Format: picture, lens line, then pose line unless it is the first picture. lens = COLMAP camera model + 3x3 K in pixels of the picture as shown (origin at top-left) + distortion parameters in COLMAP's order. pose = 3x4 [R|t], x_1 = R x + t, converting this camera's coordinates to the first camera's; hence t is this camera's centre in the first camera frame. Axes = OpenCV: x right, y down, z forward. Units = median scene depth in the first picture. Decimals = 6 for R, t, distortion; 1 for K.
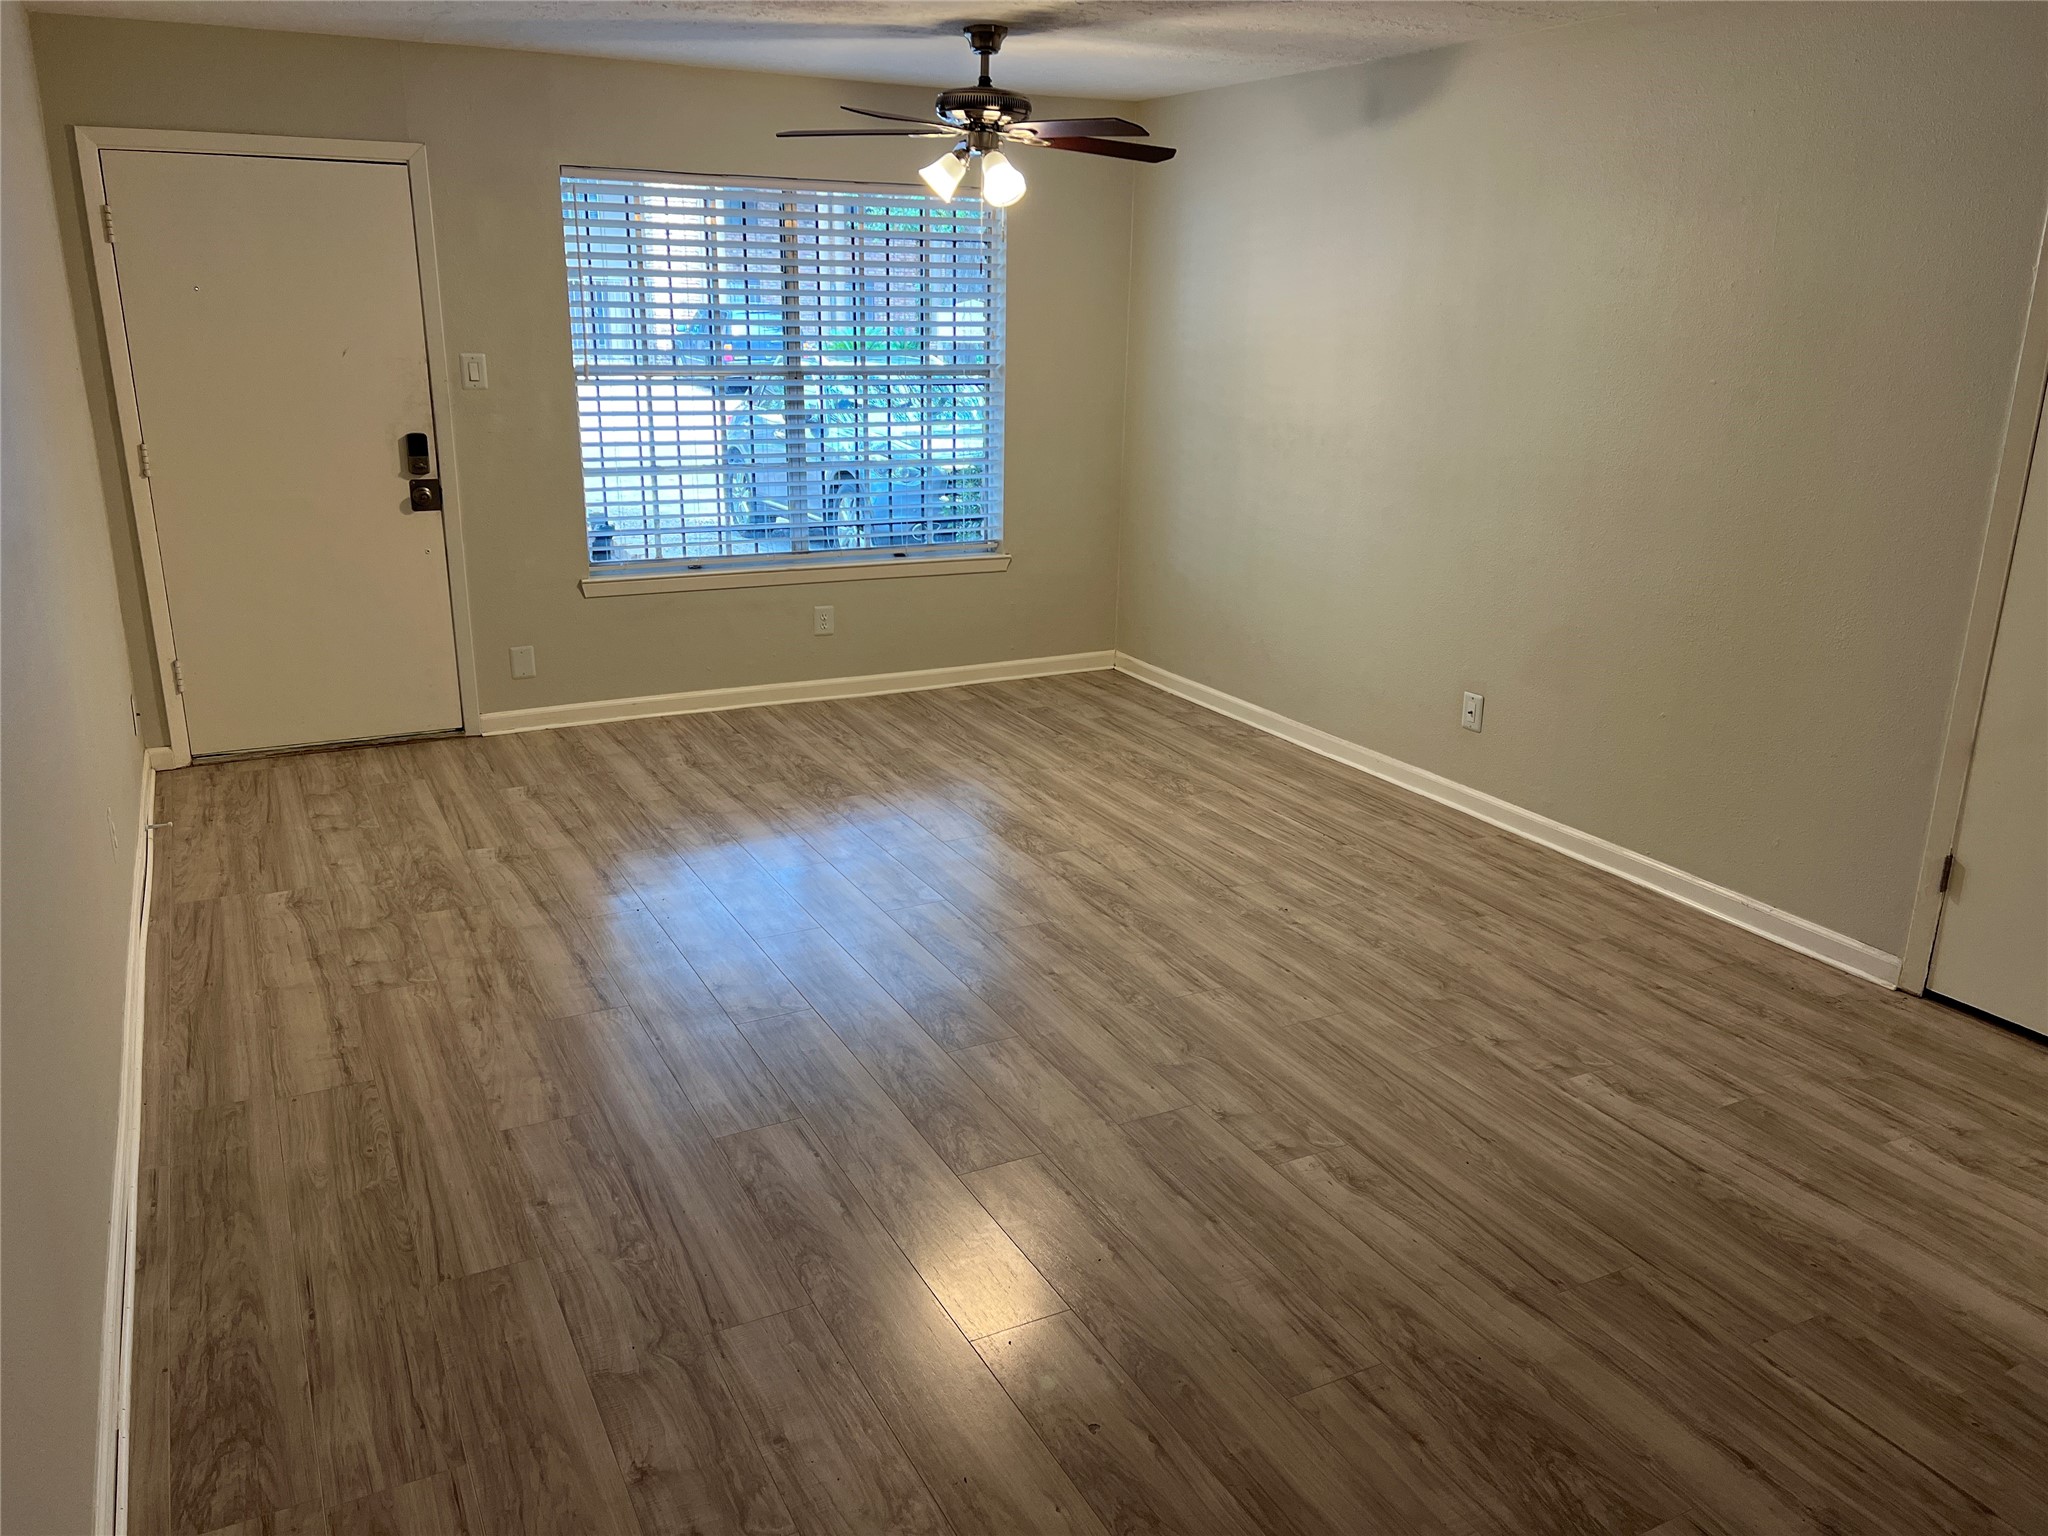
lens RADIAL K [[1542.5, 0, 1025.4], [0, 1542.5, 769.7], [0, 0, 1]] dist [0.024404, -0.012963]
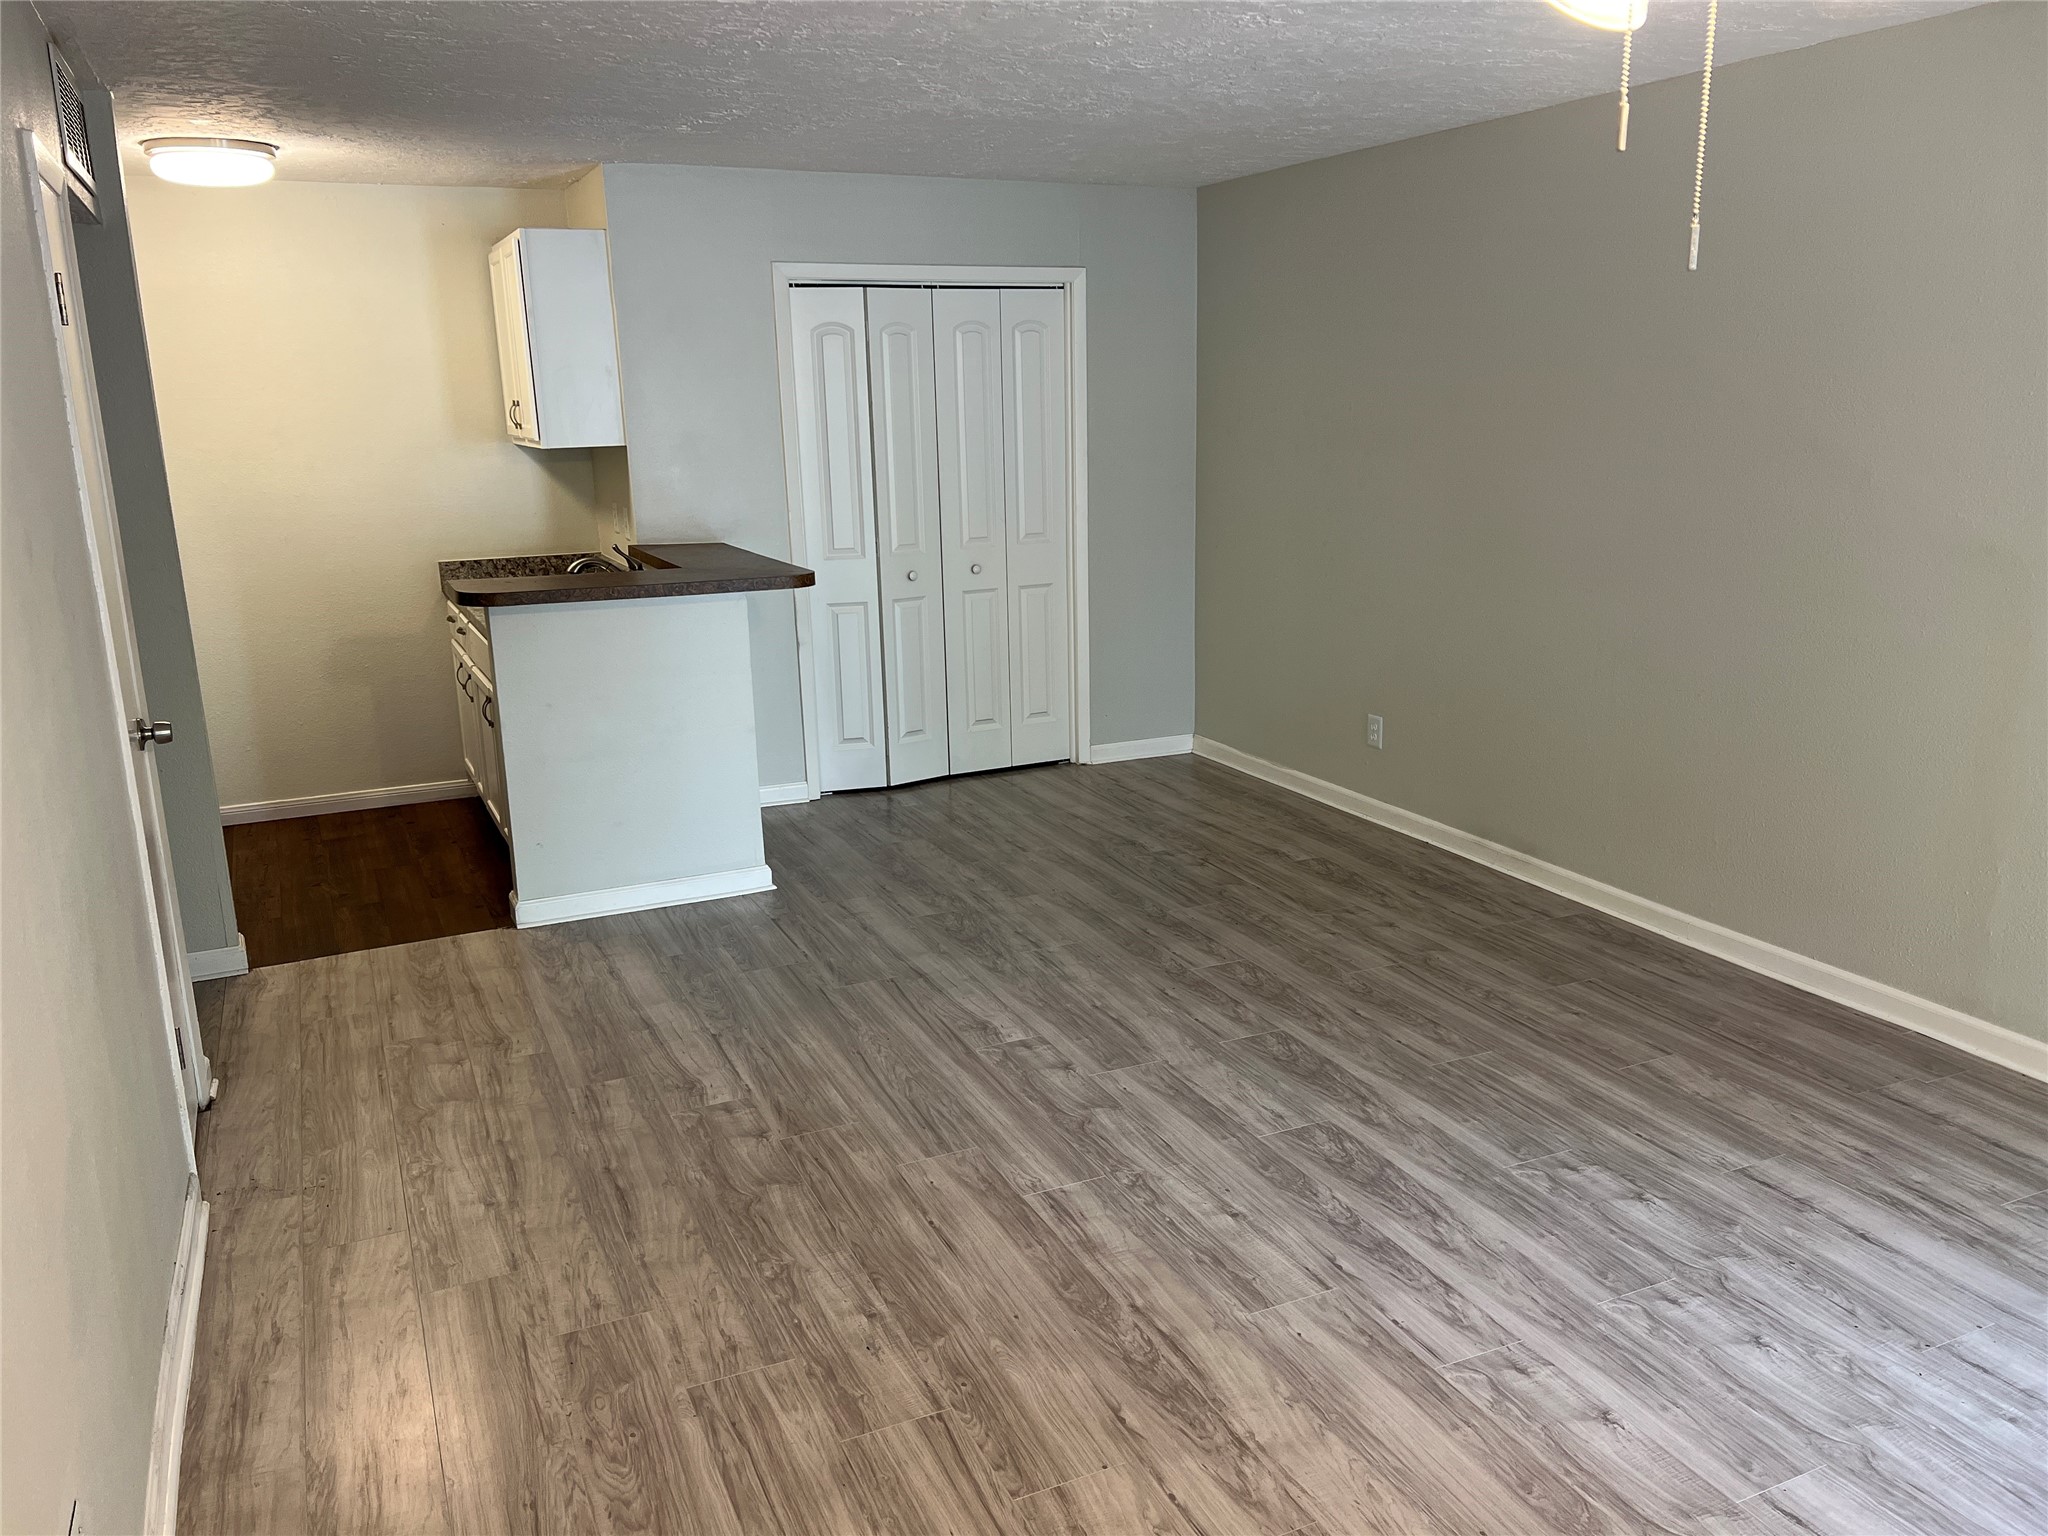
lens RADIAL K [[1542.5, 0, 1040.1], [0, 1542.5, 774.1], [0, 0, 1]] dist [0.024404, -0.012963]
pose [[-0.999176, -0.003447, 0.040429, 0.093359], [0.017872, 0.857137, 0.514778, -0.515813], [-0.036428, 0.515077, -0.856370, 1.719955]]
